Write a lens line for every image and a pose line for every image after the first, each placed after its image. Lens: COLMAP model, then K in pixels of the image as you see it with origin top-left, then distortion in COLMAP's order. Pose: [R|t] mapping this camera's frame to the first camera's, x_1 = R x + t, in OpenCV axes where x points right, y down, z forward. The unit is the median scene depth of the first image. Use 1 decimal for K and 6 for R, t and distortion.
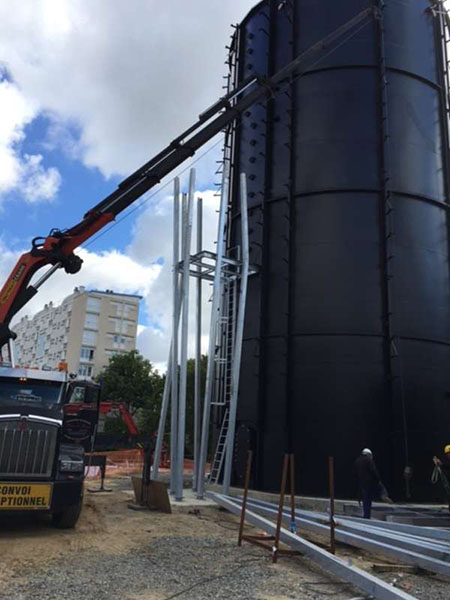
lens RADIAL K [[522.7, 0, 227.4], [0, 522.7, 298.1], [0, 0, 1]] dist [0.094164, -0.095742]
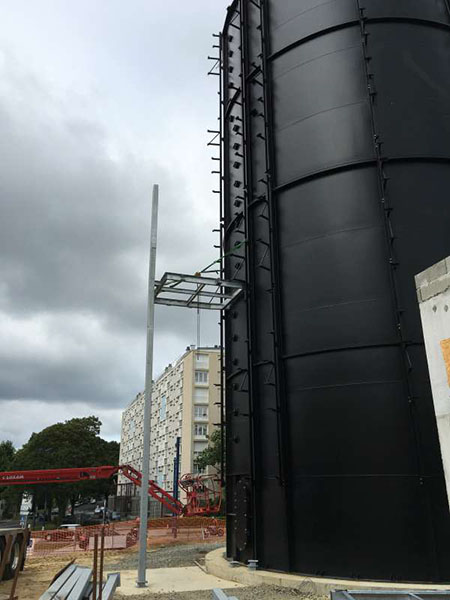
lens RADIAL K [[522.7, 0, 225.9], [0, 522.7, 295.8], [0, 0, 1]] dist [0.094164, -0.095742]
pose [[0.959224, -0.150507, -0.239241, 0.221137], [0.125392, 0.985181, -0.117029, 0.053047], [0.253309, 0.082259, 0.963882, 0.186508]]
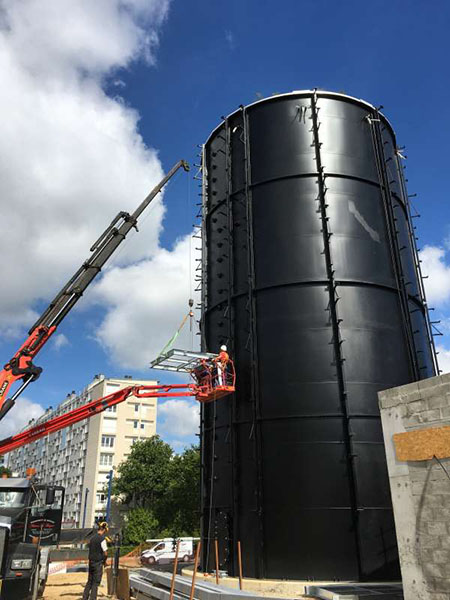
lens RADIAL K [[522.7, 0, 227.6], [0, 522.7, 298.5], [0, 0, 1]] dist [0.094164, -0.095742]
pose [[0.995898, -0.080599, -0.041129, 0.111609], [0.074039, 0.987139, -0.141684, -0.025234], [0.052019, 0.138057, 0.989057, -0.094678]]
